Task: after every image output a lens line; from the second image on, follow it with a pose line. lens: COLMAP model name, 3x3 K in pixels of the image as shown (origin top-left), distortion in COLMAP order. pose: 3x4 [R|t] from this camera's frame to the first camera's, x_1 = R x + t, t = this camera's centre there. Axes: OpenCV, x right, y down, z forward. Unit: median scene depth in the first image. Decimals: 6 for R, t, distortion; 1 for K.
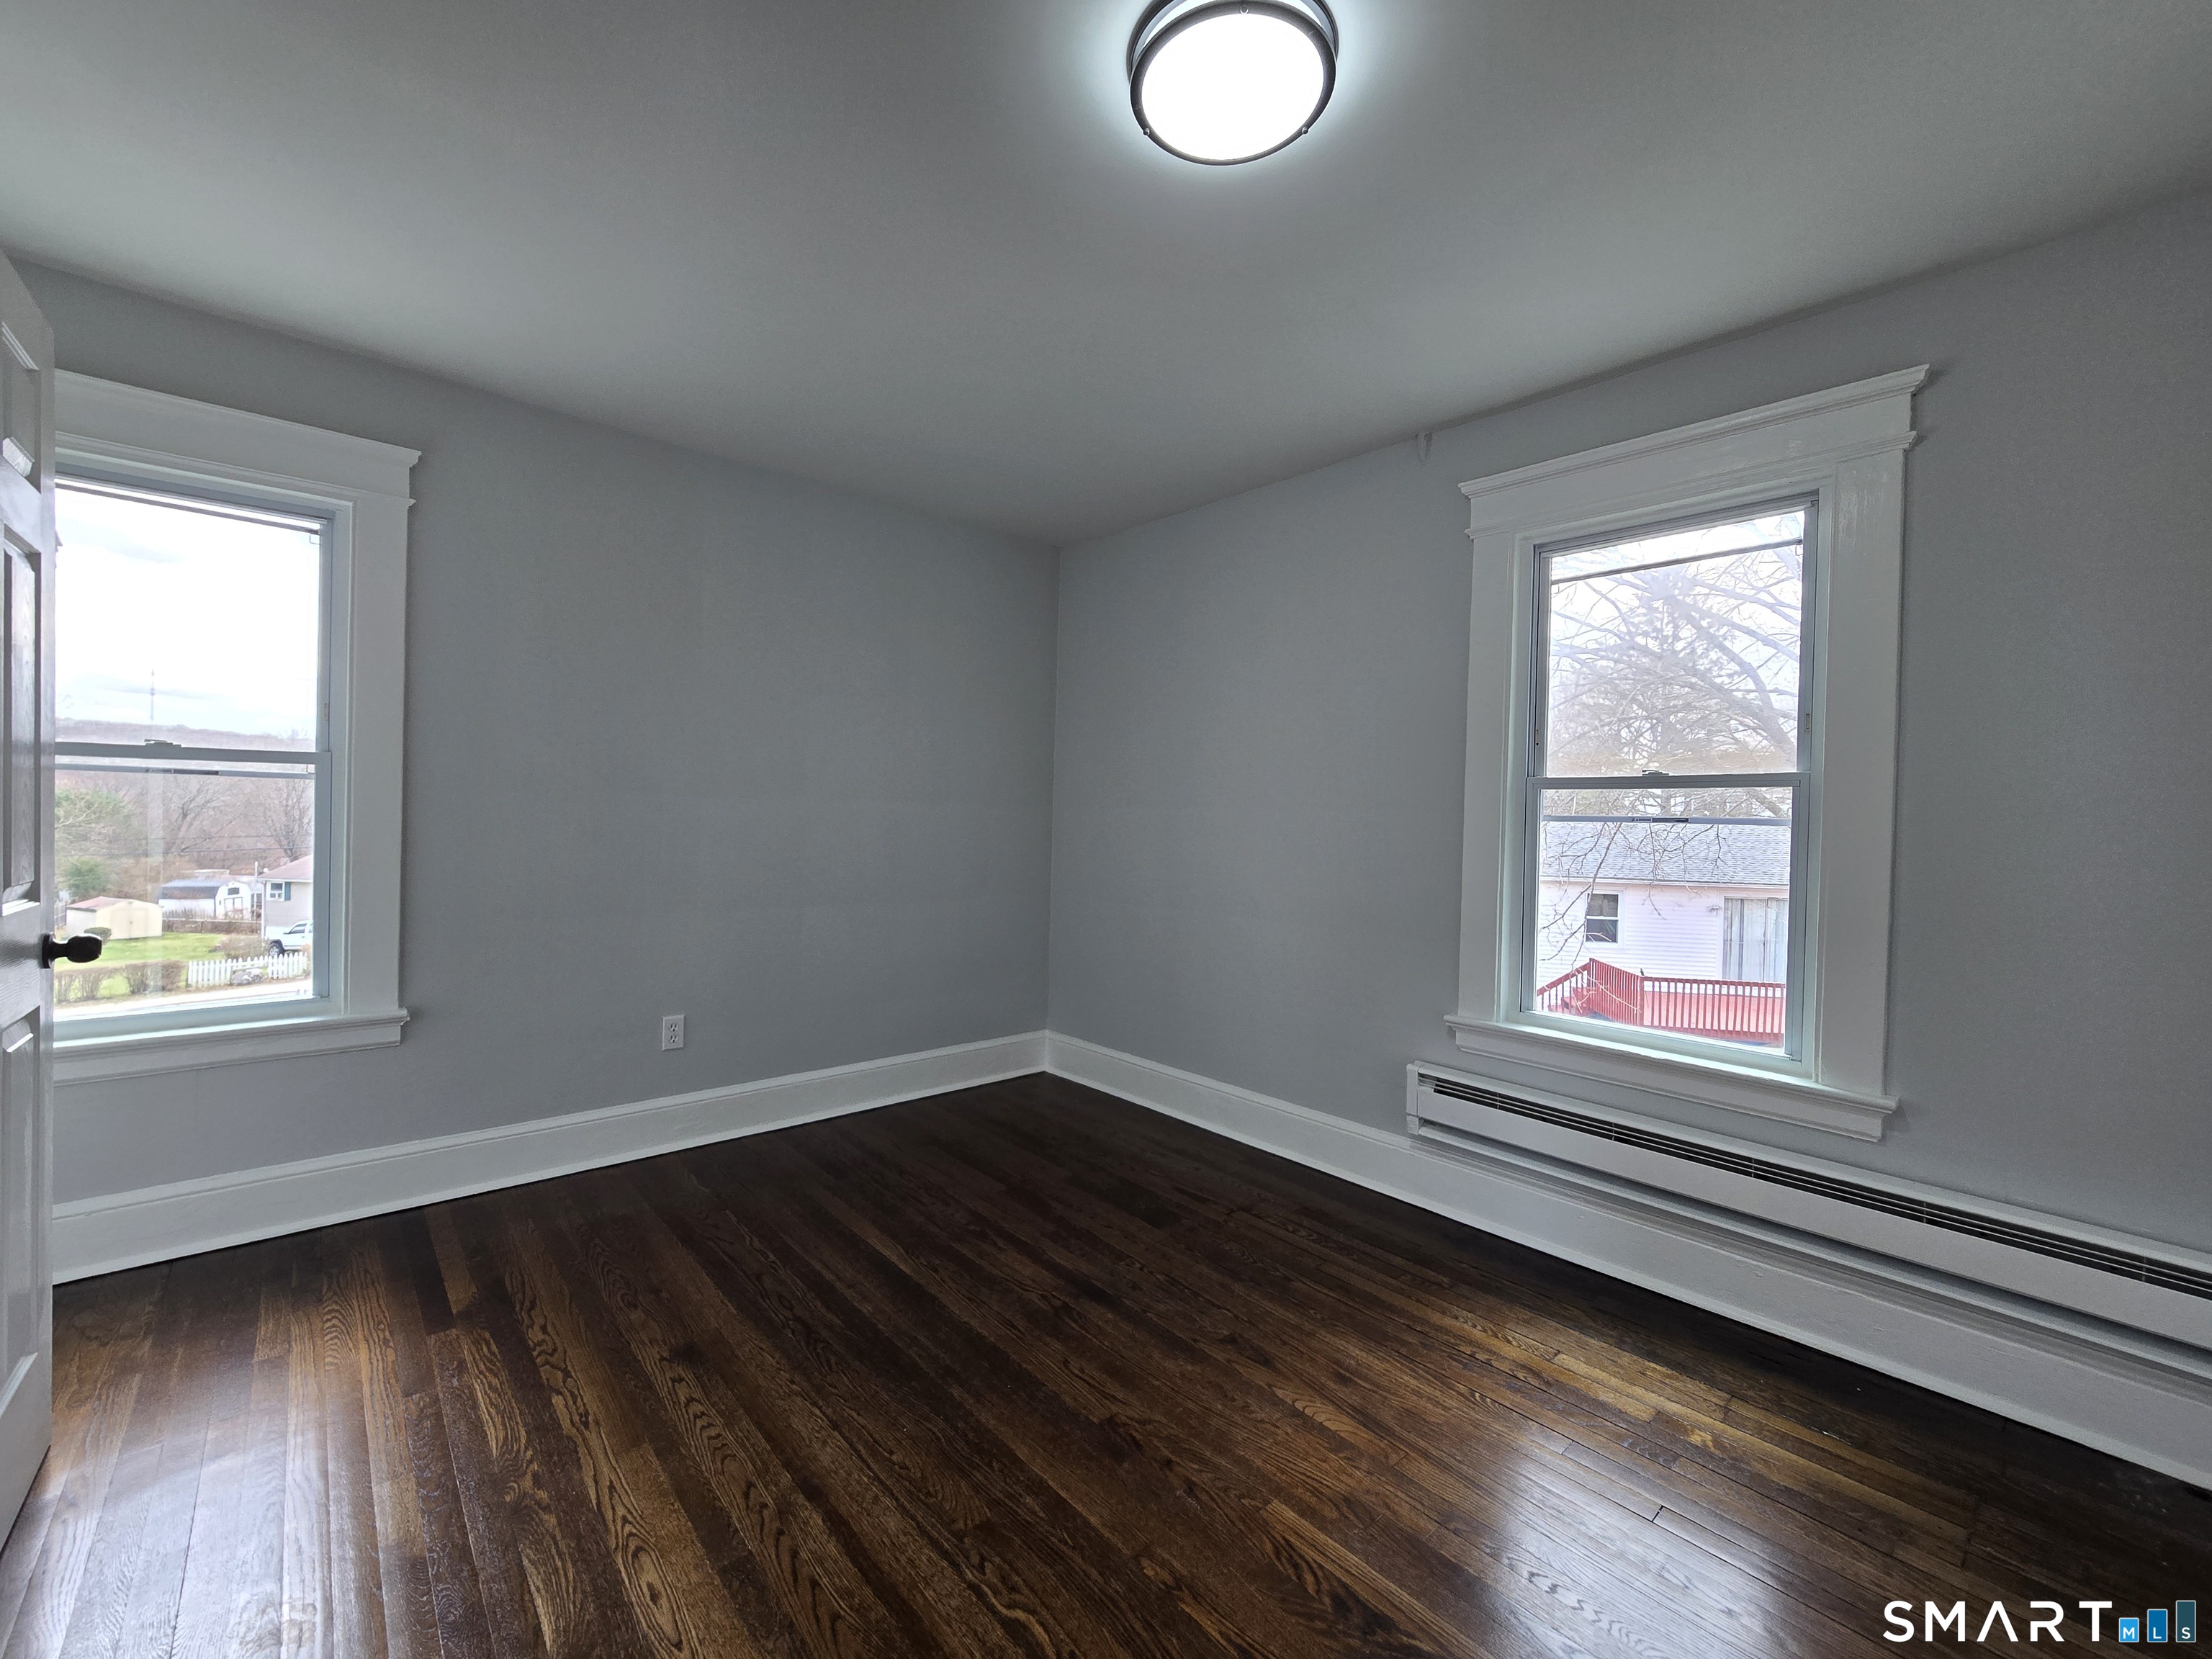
lens RADIAL K [[909.3, 0, 1097.1], [0, 909.3, 826.6], [0, 0, 1]] dist [-0.001160, 0.000384]
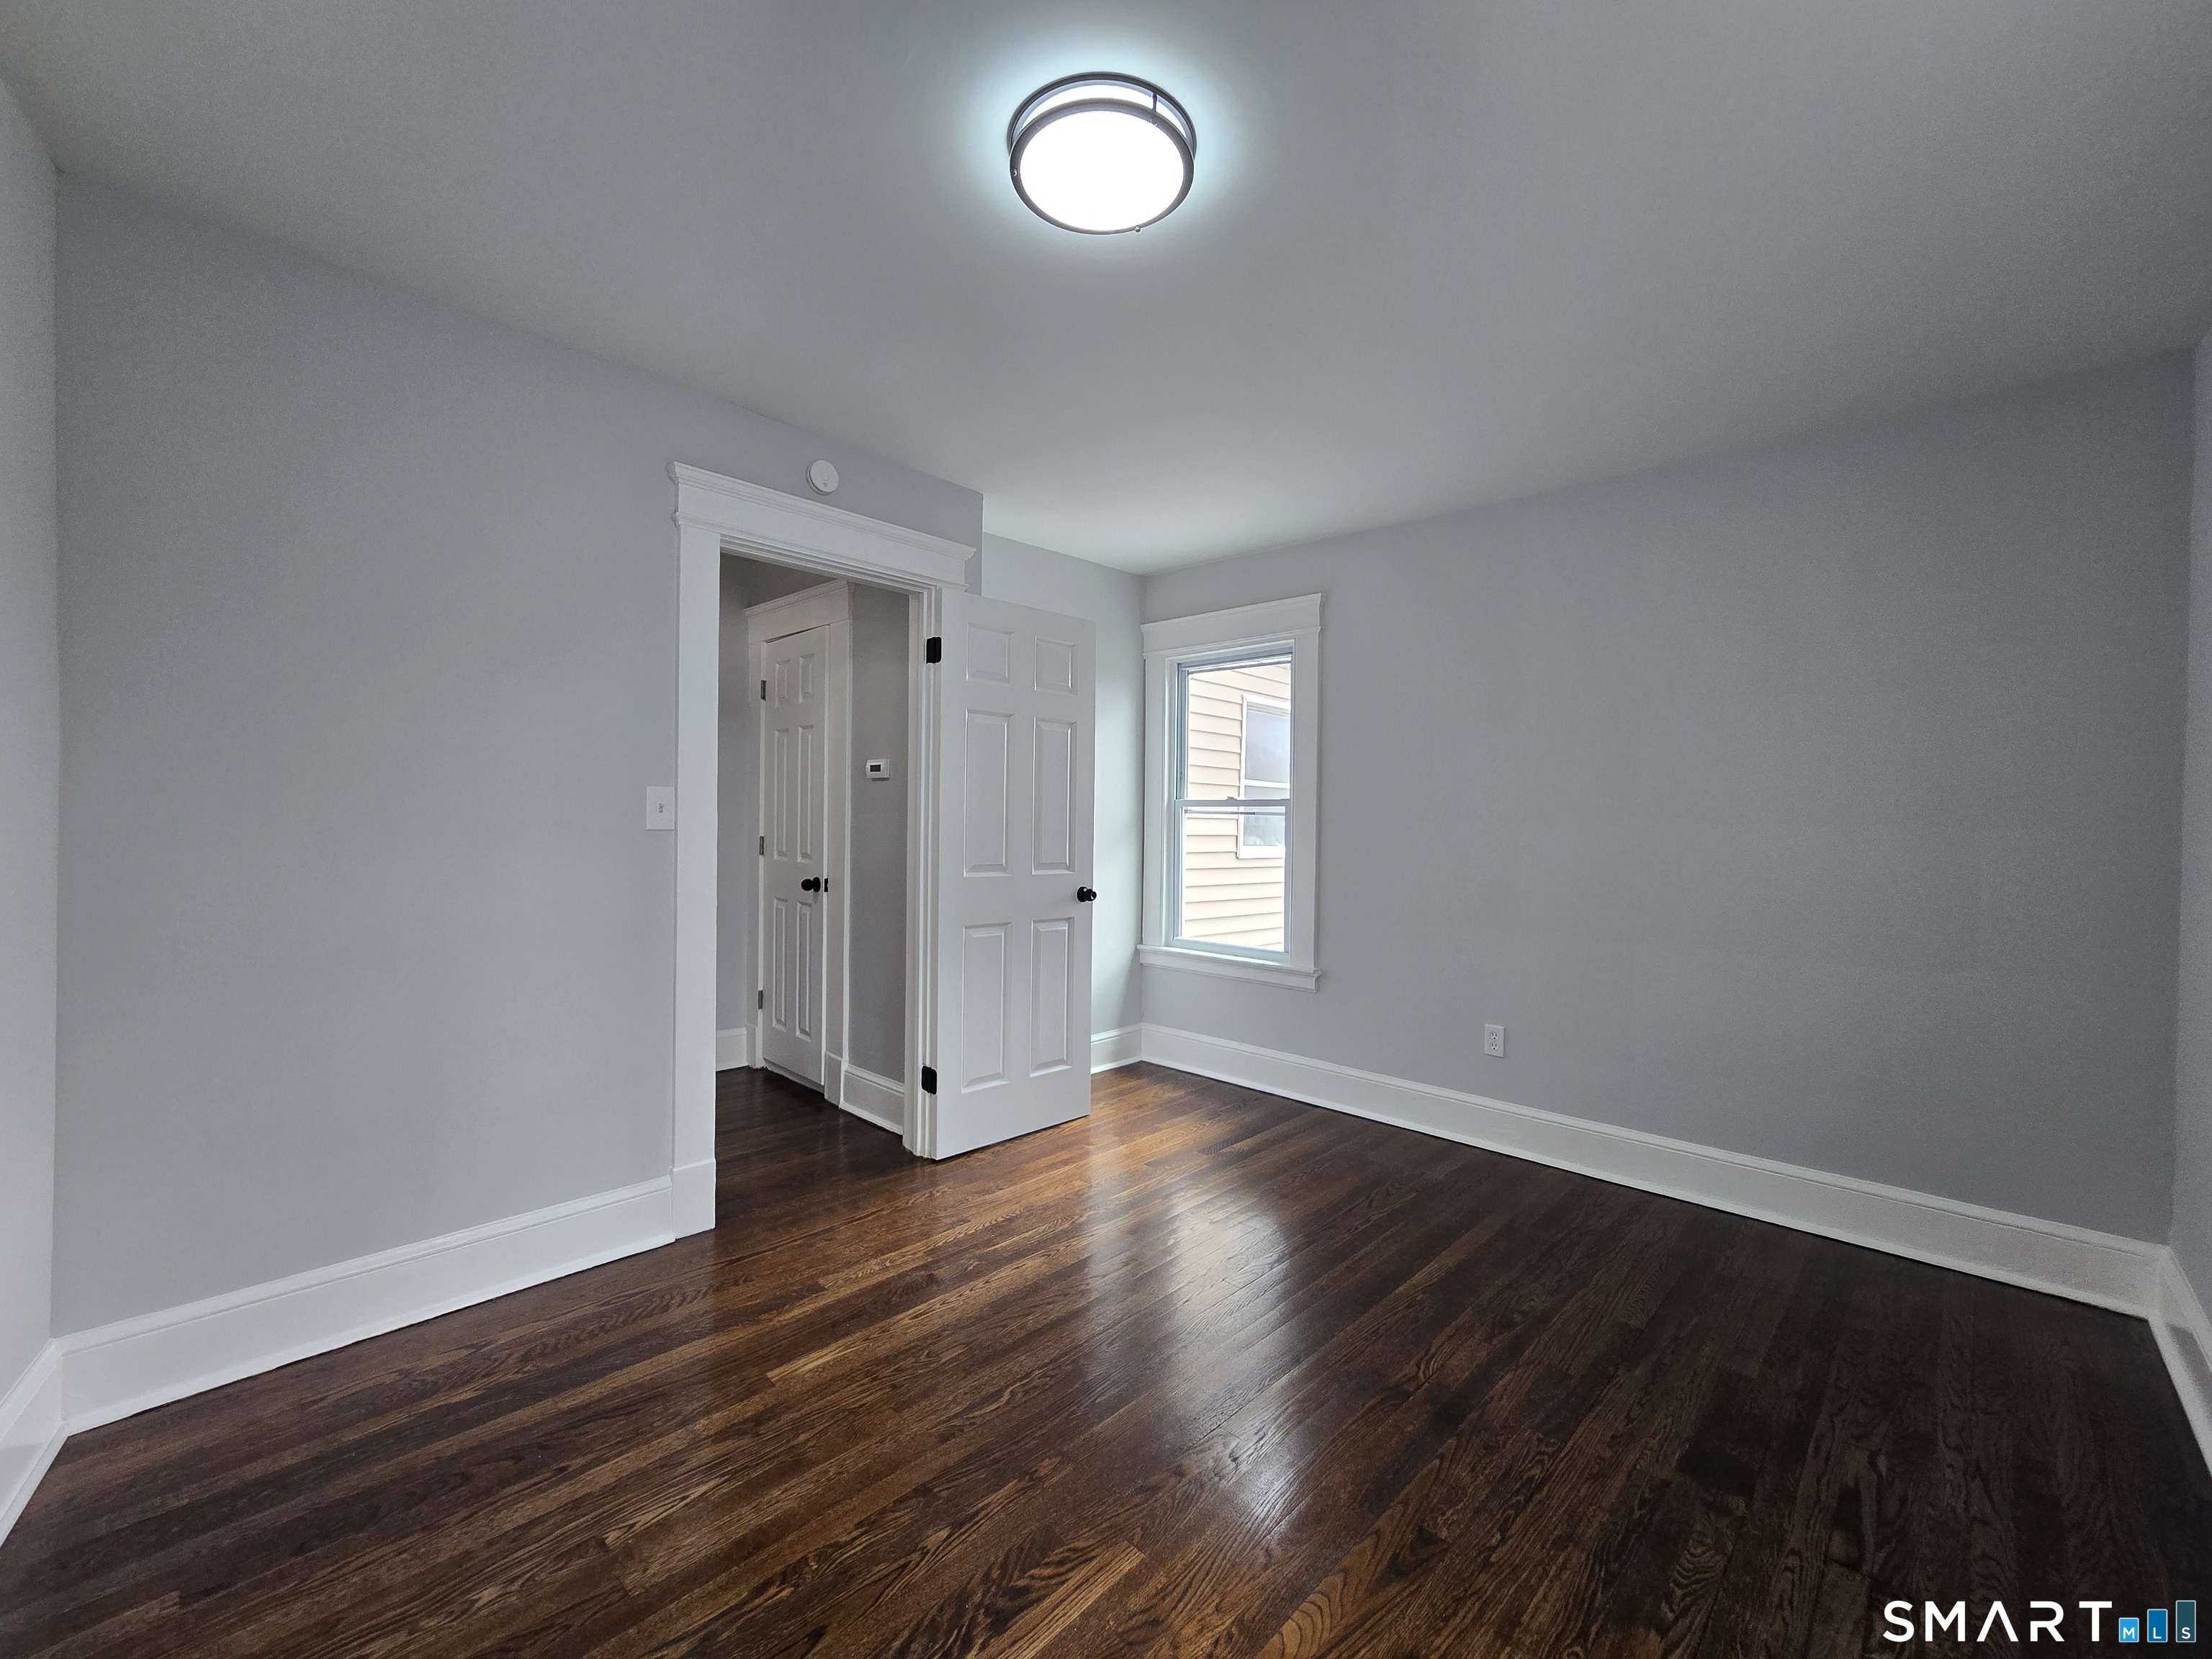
lens RADIAL K [[909.3, 0, 1097.1], [0, 909.3, 826.6], [0, 0, 1]] dist [-0.001160, 0.000384]
pose [[0.081076, -0.011385, -0.996643, 0.760487], [-0.025452, 0.999585, -0.013489, -0.002432], [0.996383, 0.026460, 0.080753, 0.568069]]
